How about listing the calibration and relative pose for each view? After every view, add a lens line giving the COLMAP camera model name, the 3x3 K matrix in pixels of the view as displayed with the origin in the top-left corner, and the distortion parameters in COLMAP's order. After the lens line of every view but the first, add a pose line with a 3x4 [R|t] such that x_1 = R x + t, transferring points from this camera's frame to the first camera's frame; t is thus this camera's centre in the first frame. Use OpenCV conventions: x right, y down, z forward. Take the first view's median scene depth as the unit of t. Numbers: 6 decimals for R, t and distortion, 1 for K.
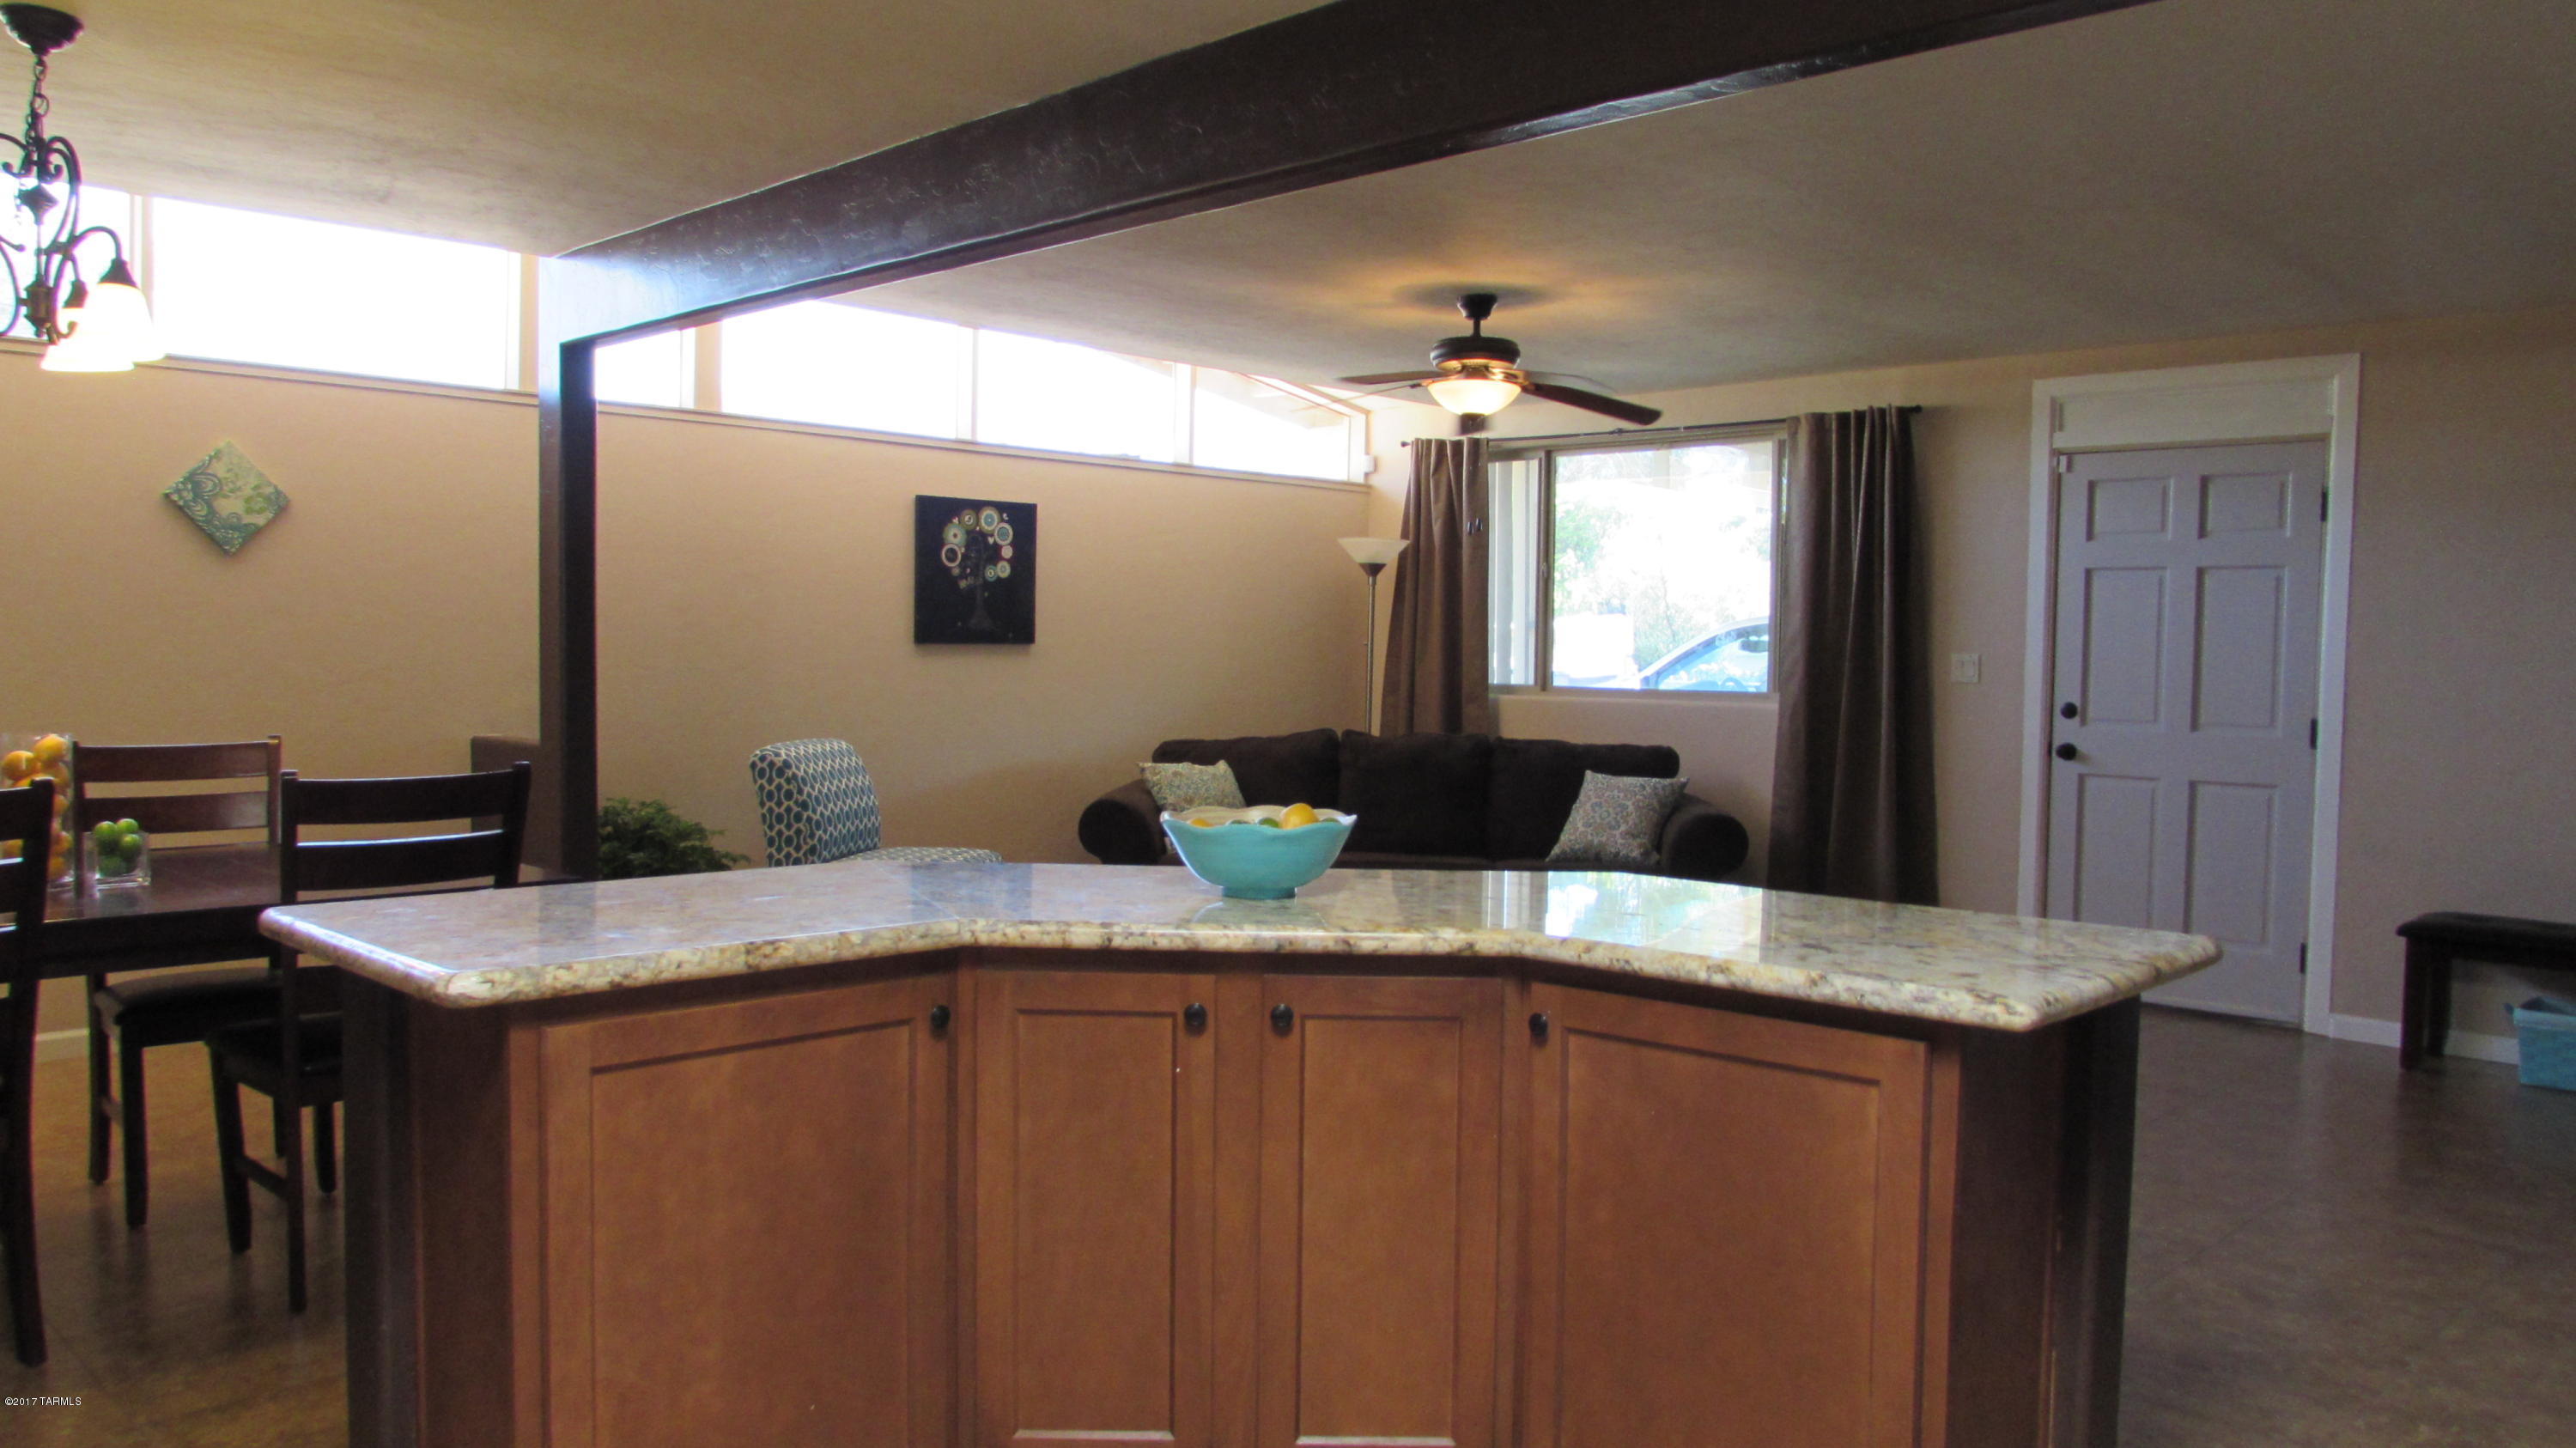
lens RADIAL K [[1849.3, 0, 1280.3], [0, 1849.3, 737.6], [0, 0, 1]] dist [-0.022490, 0.002560]
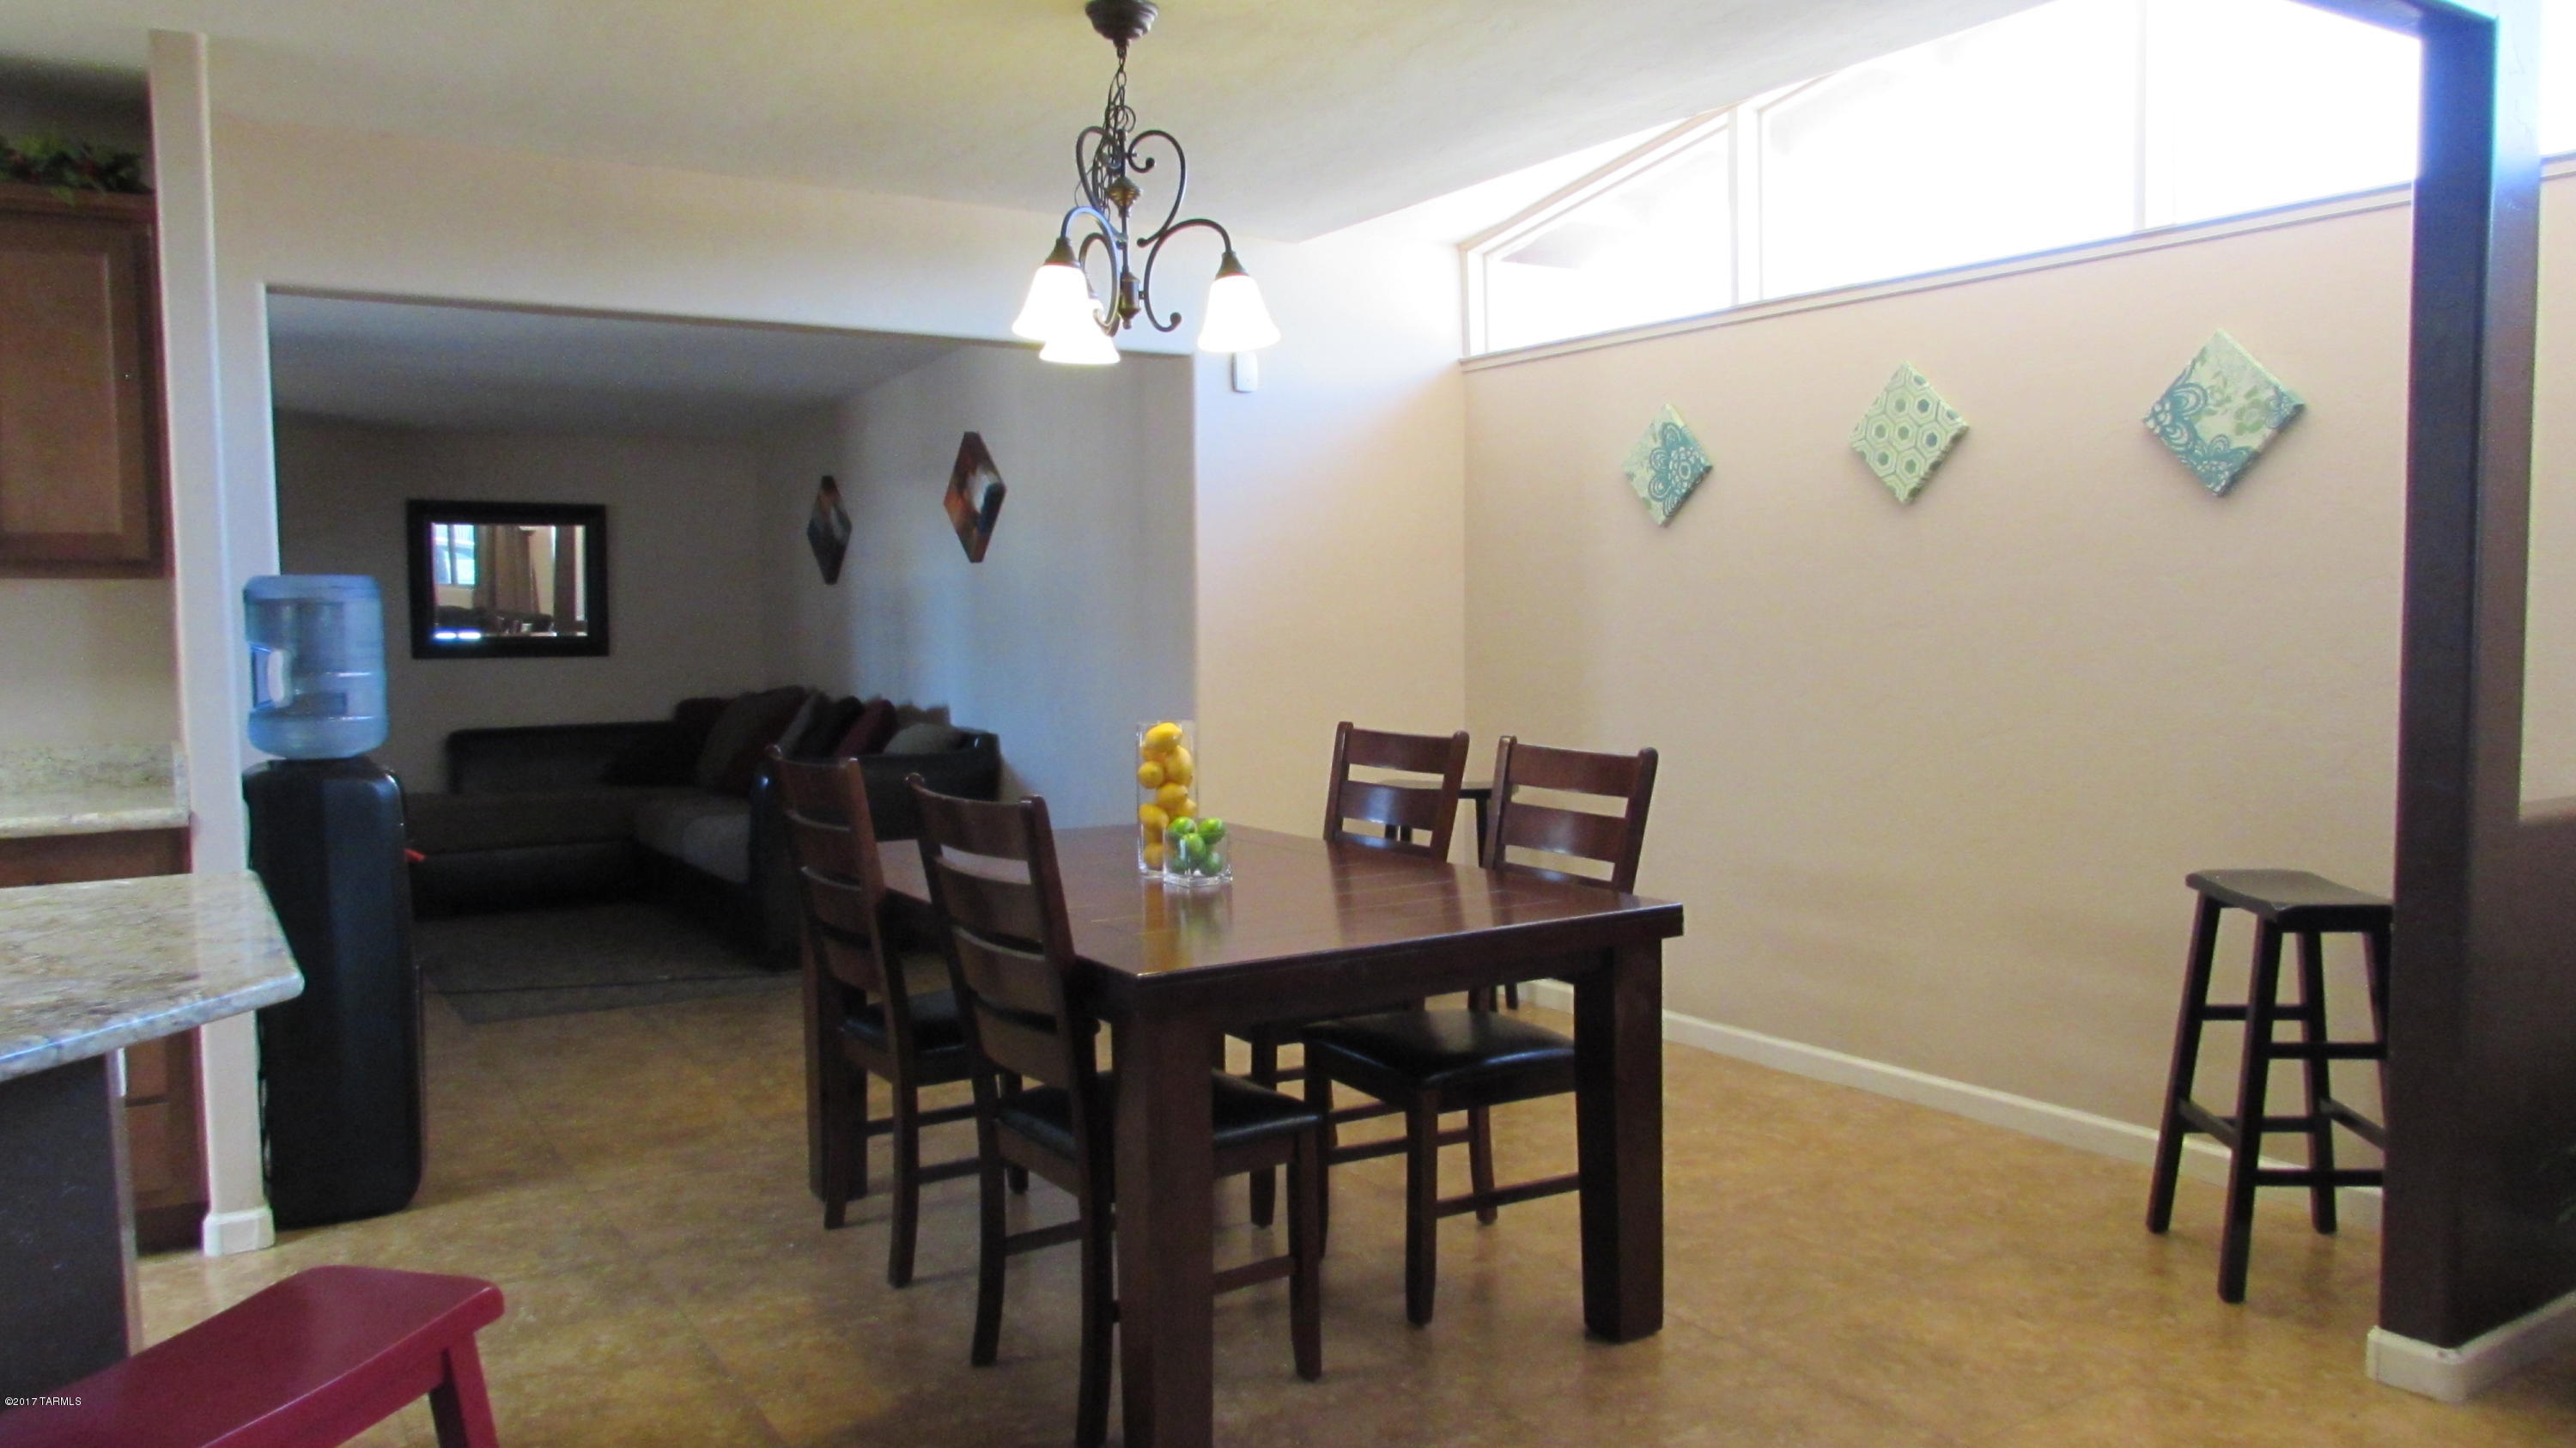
lens RADIAL K [[1801.0, 0, 1300.7], [0, 1801.0, 728.4], [0, 0, 1]] dist [-0.031507, -0.000561]
pose [[-0.222772, 0.056748, -0.973217, 0.153823], [-0.040042, 0.996929, 0.067296, -0.039872], [0.974048, 0.053961, -0.219816, 0.746066]]
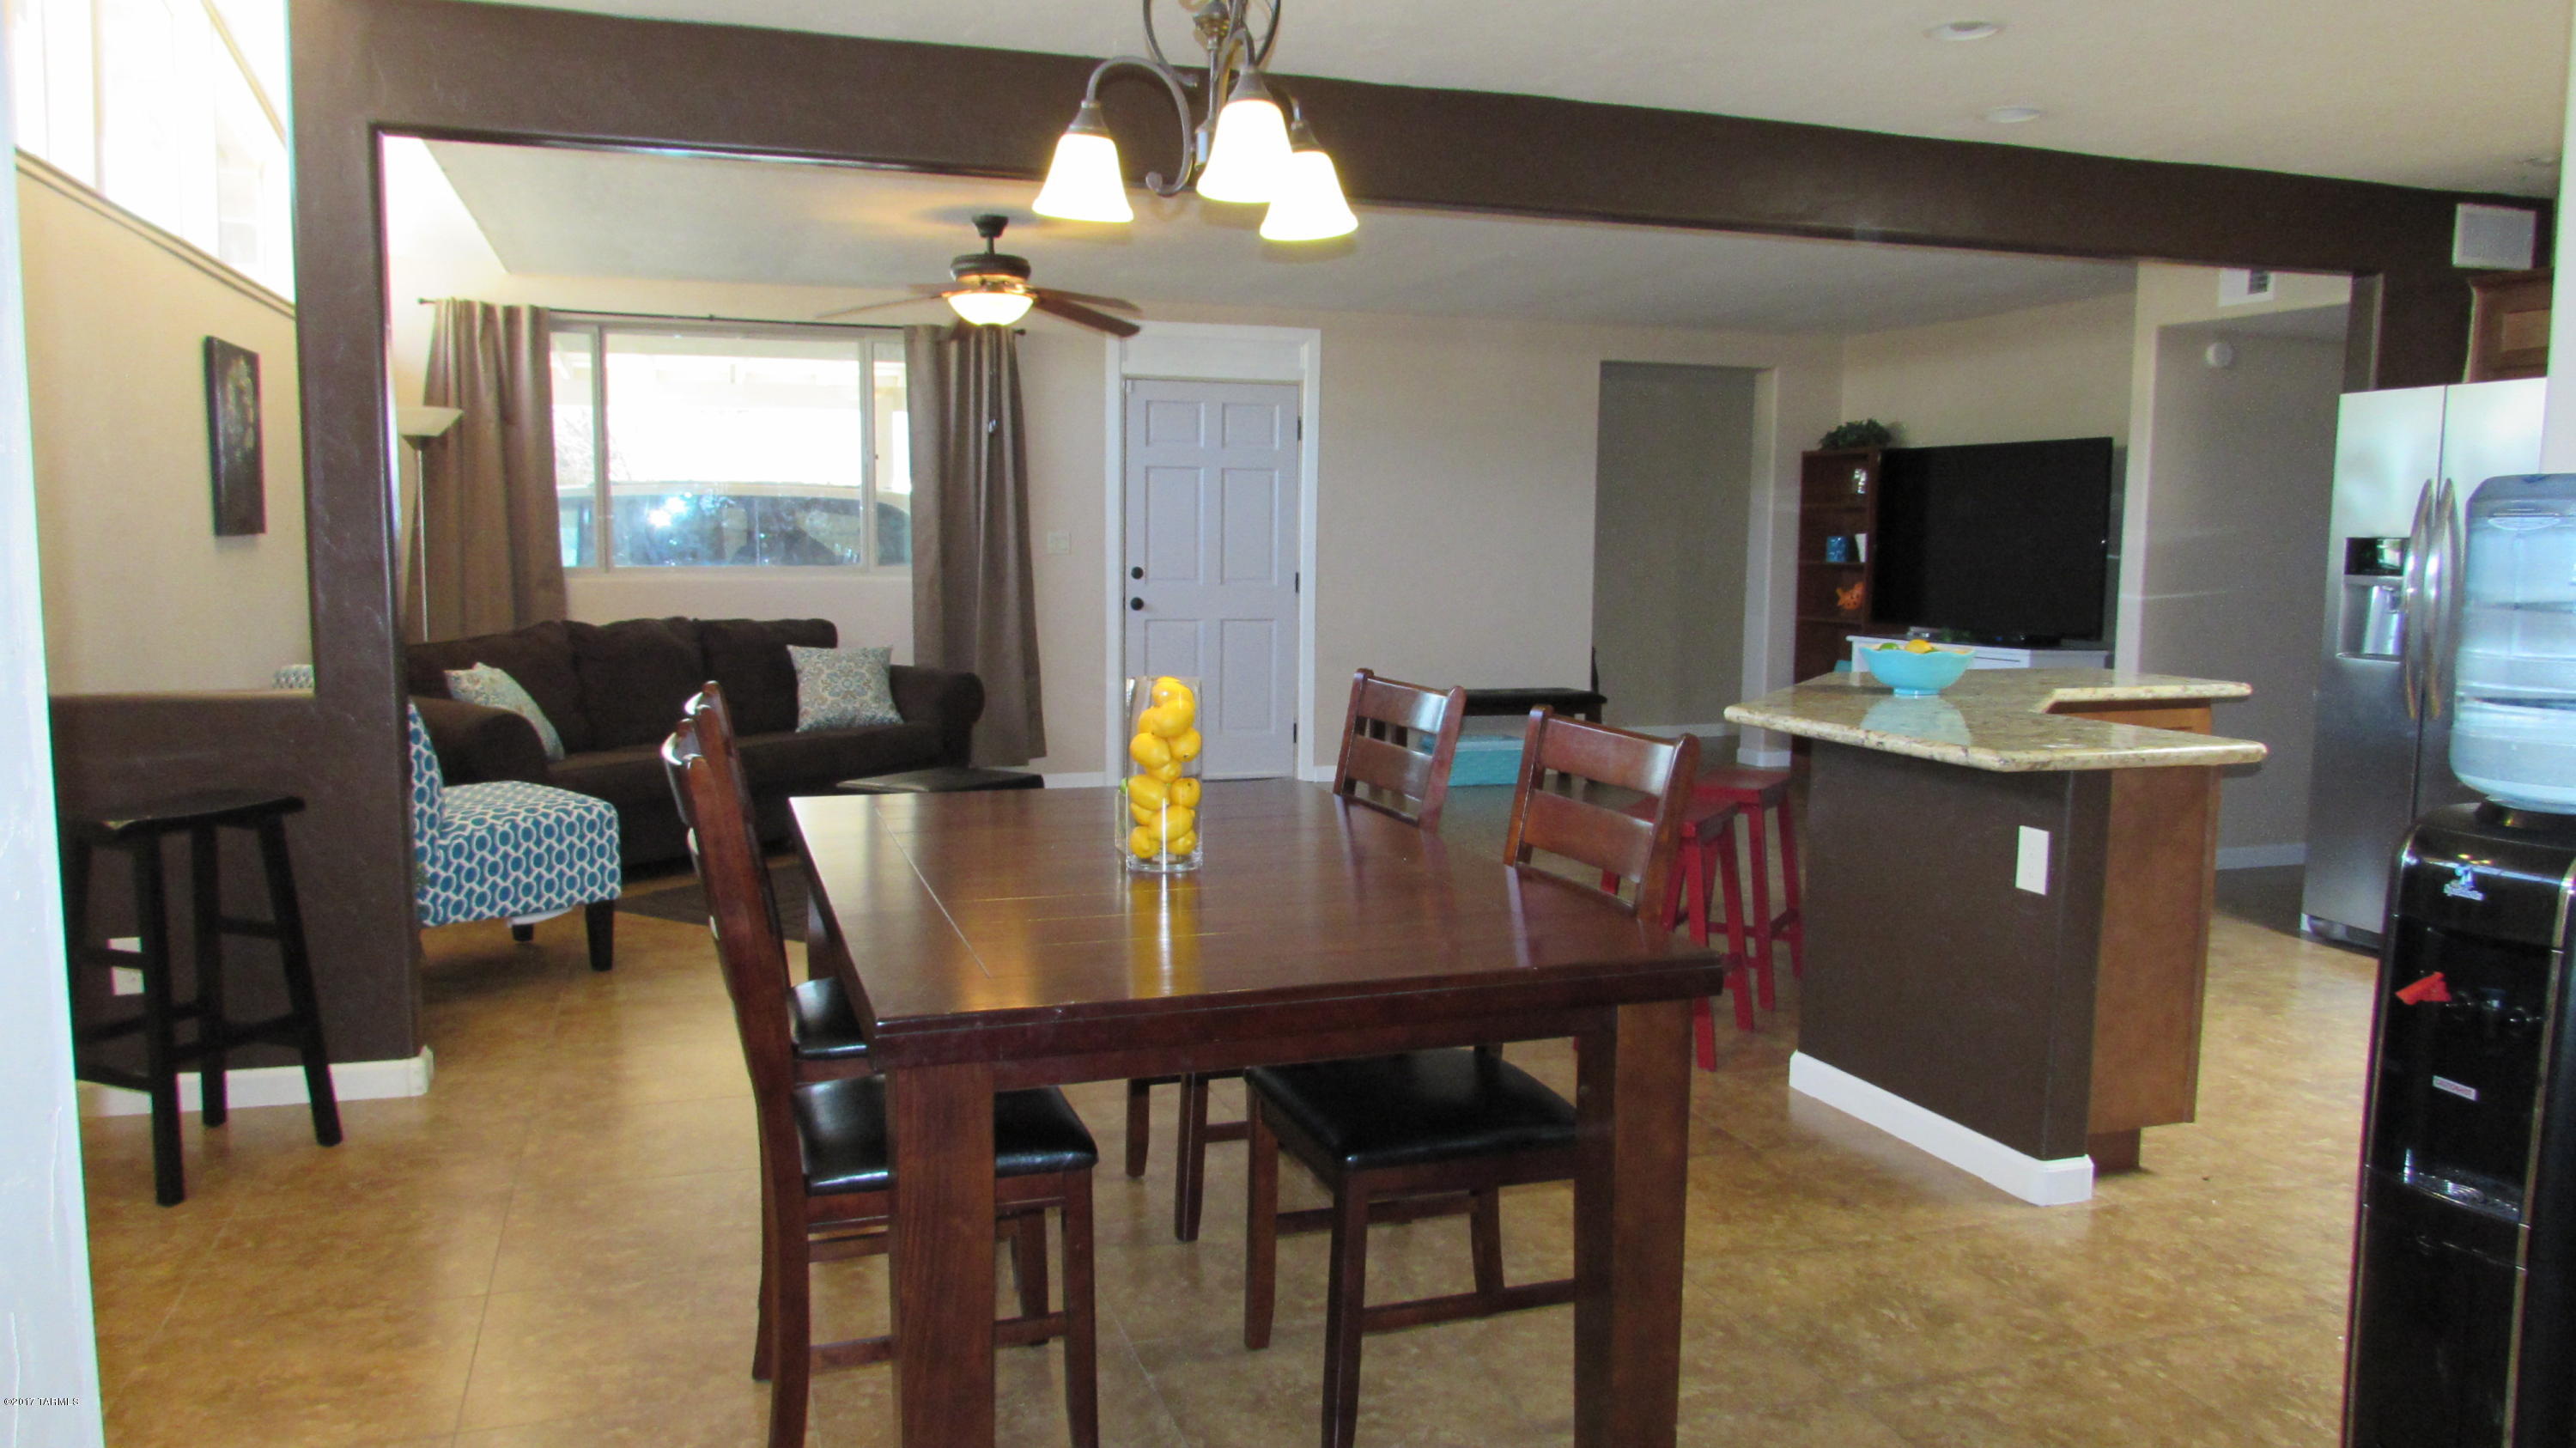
lens RADIAL K [[1801.0, 0, 1300.7], [0, 1801.0, 728.4], [0, 0, 1]] dist [-0.031507, -0.000561]
pose [[0.463591, -0.108366, 0.879397, -0.789660], [0.041837, 0.994063, 0.100441, -0.033441], [-0.885061, -0.009772, 0.465373, 0.331474]]
